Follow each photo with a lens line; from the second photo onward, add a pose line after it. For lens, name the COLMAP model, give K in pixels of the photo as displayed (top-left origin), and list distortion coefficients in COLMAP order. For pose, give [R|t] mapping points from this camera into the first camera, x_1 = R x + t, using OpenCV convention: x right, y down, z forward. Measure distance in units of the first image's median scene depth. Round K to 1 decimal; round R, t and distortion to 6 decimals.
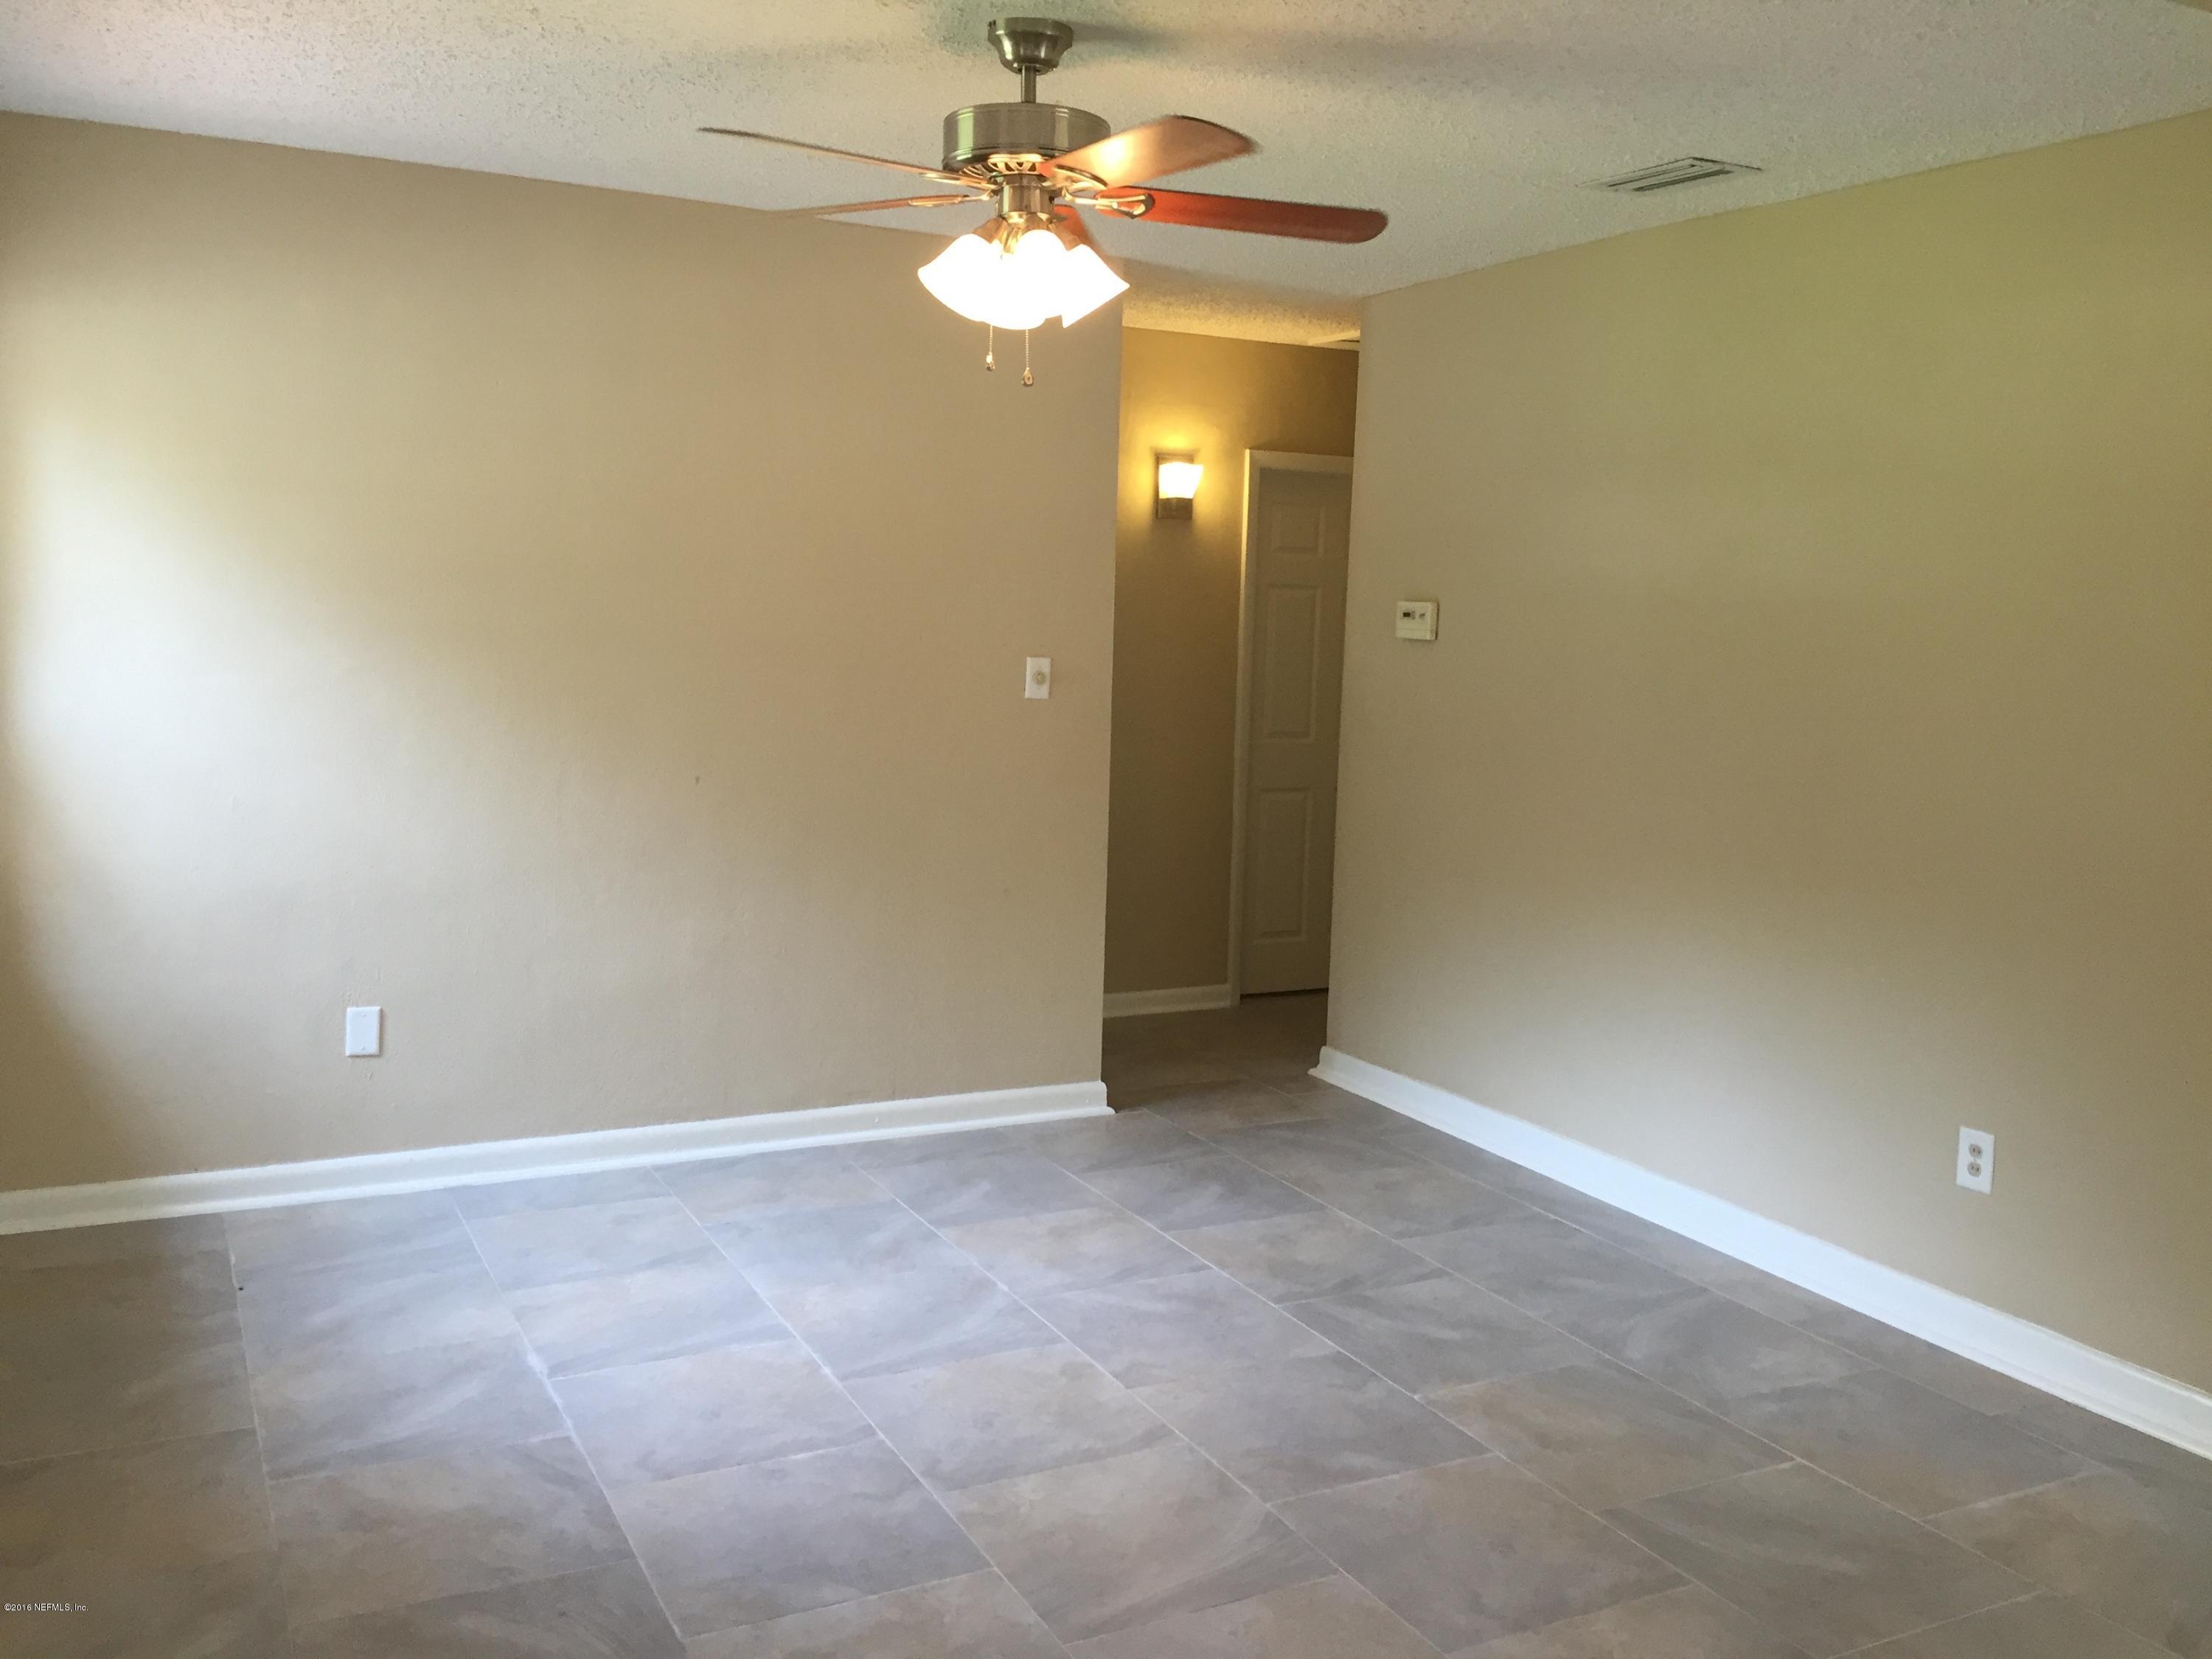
lens RADIAL K [[1868.7, 0, 1114.9], [0, 1868.7, 826.6], [0, 0, 1]] dist [0.102110, -0.139443]
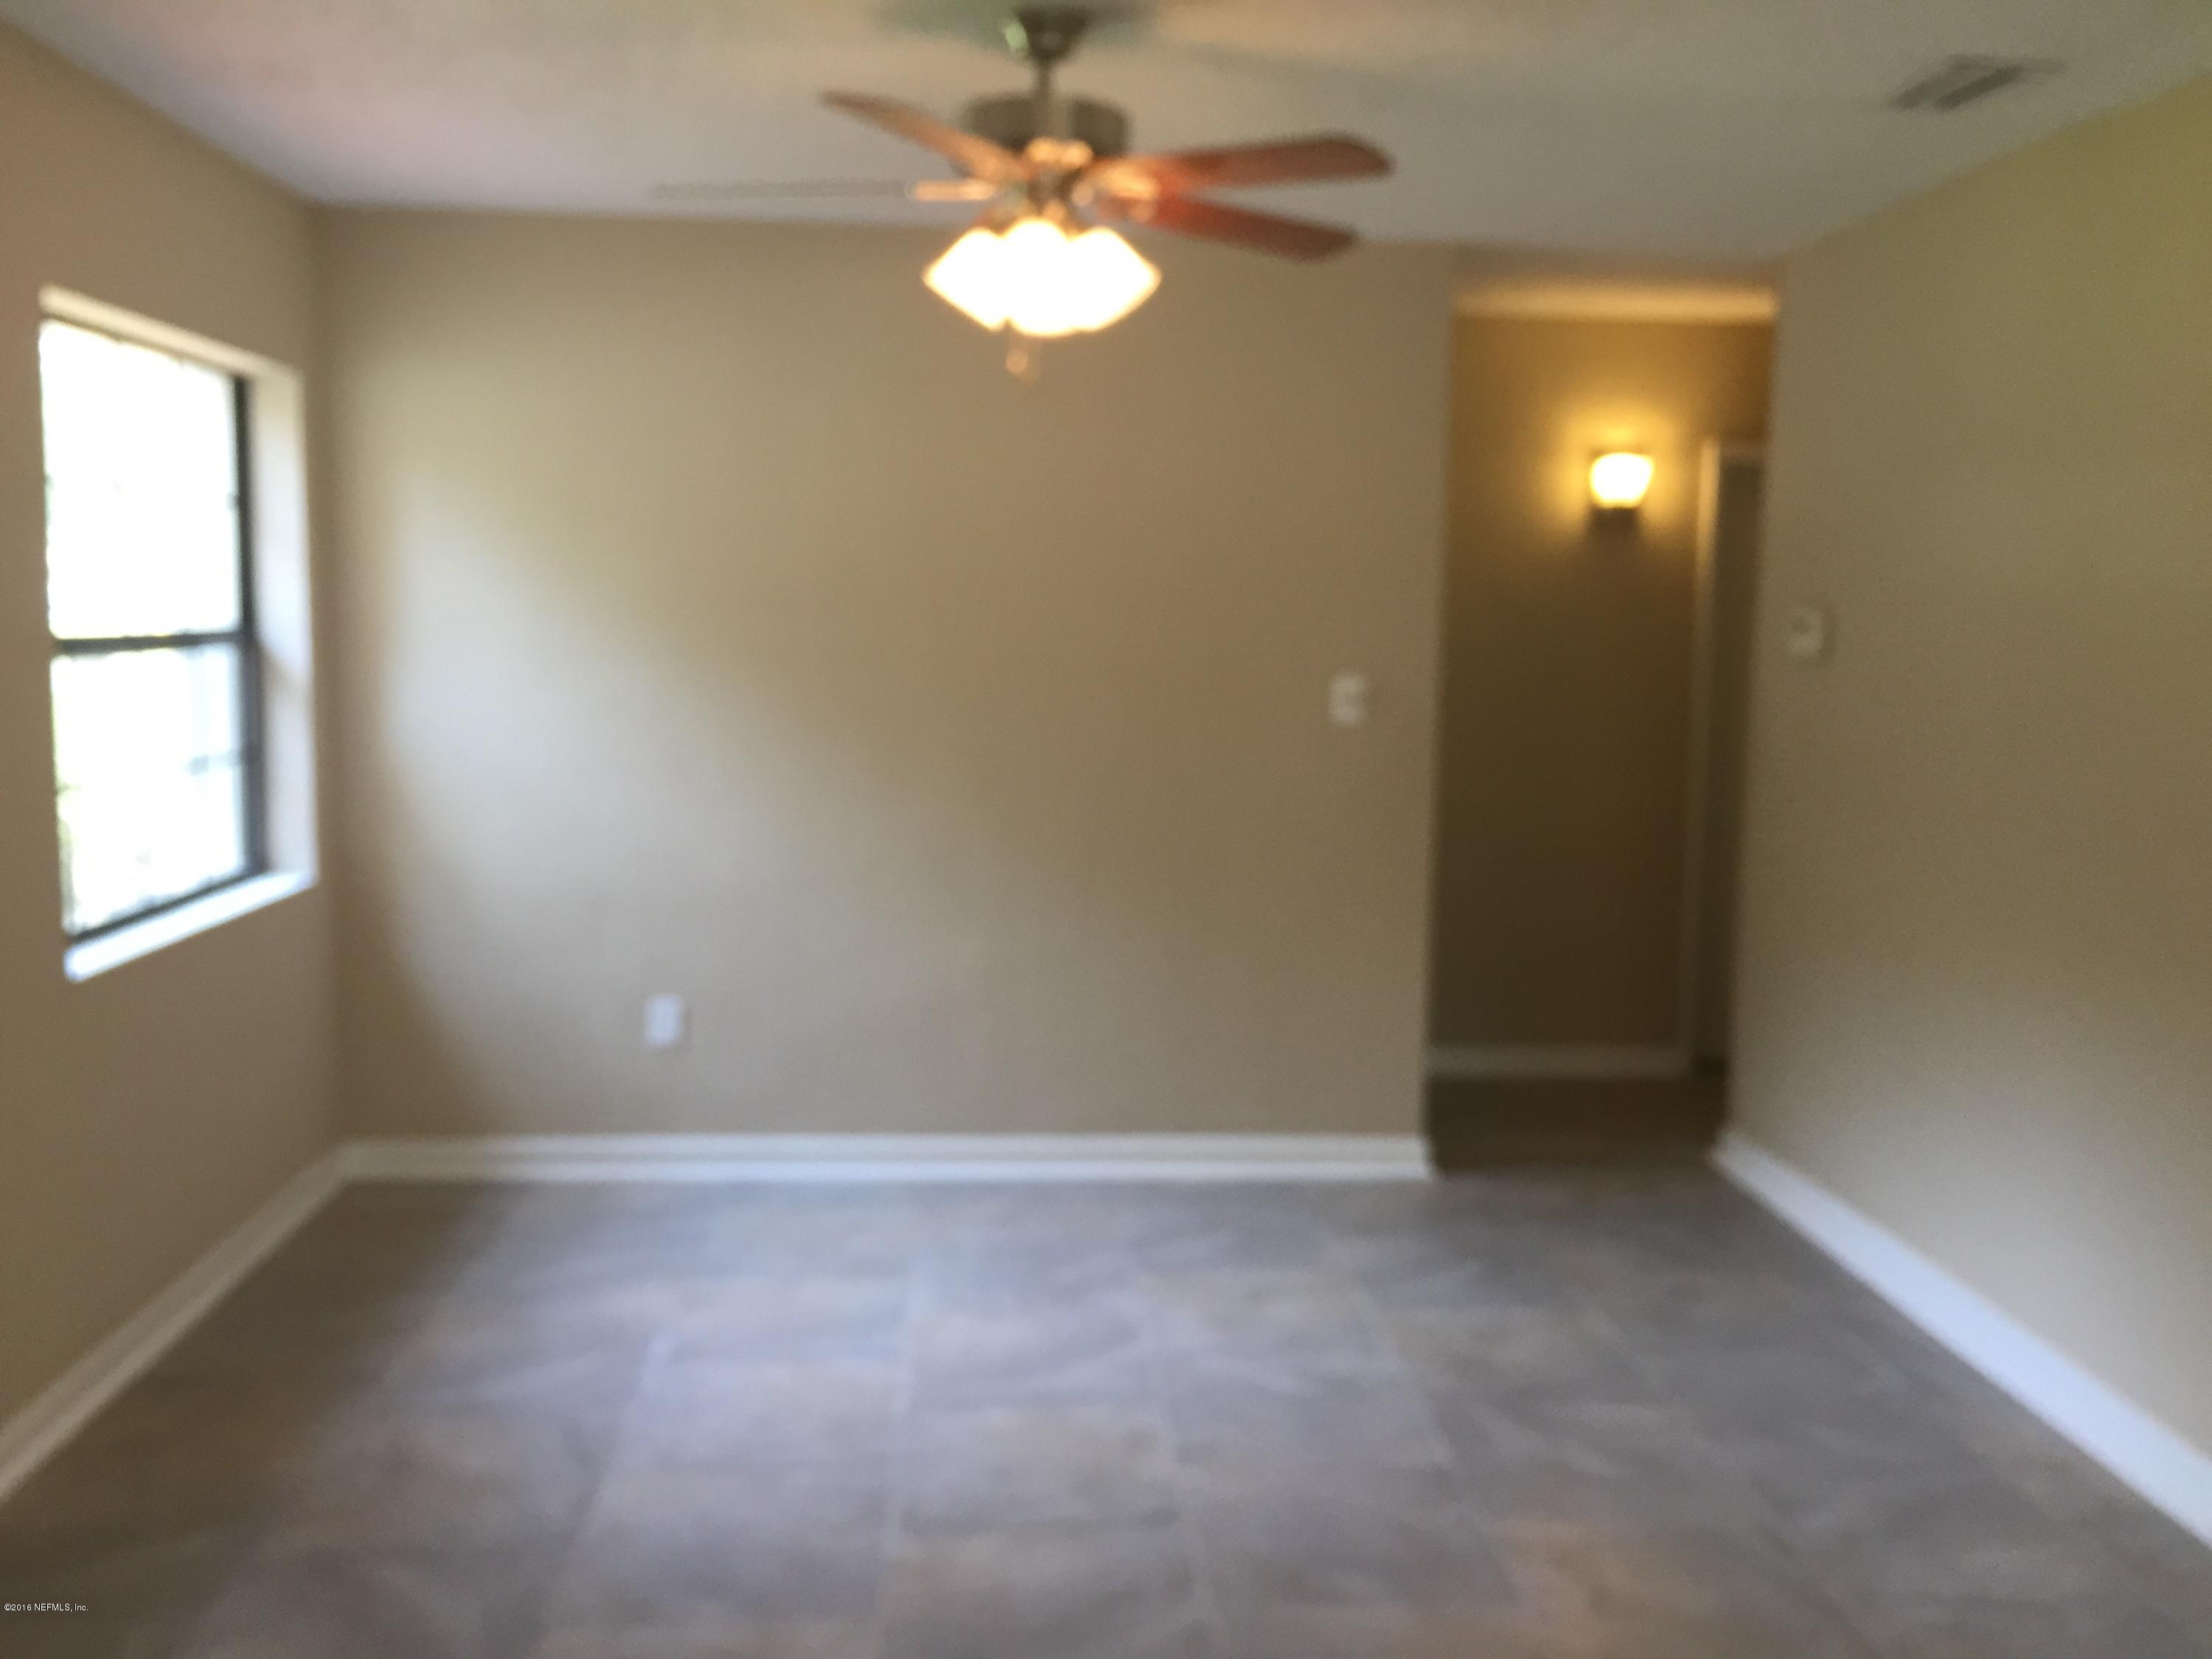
lens RADIAL K [[1940.0, 0, 1107.4], [0, 1940.0, 818.9], [0, 0, 1]] dist [0.020119, -0.004216]
pose [[0.918799, 0.027914, -0.393737, 0.267078], [-0.036253, 0.999248, -0.013755, -0.001953], [0.393057, 0.026912, 0.919120, 0.083714]]
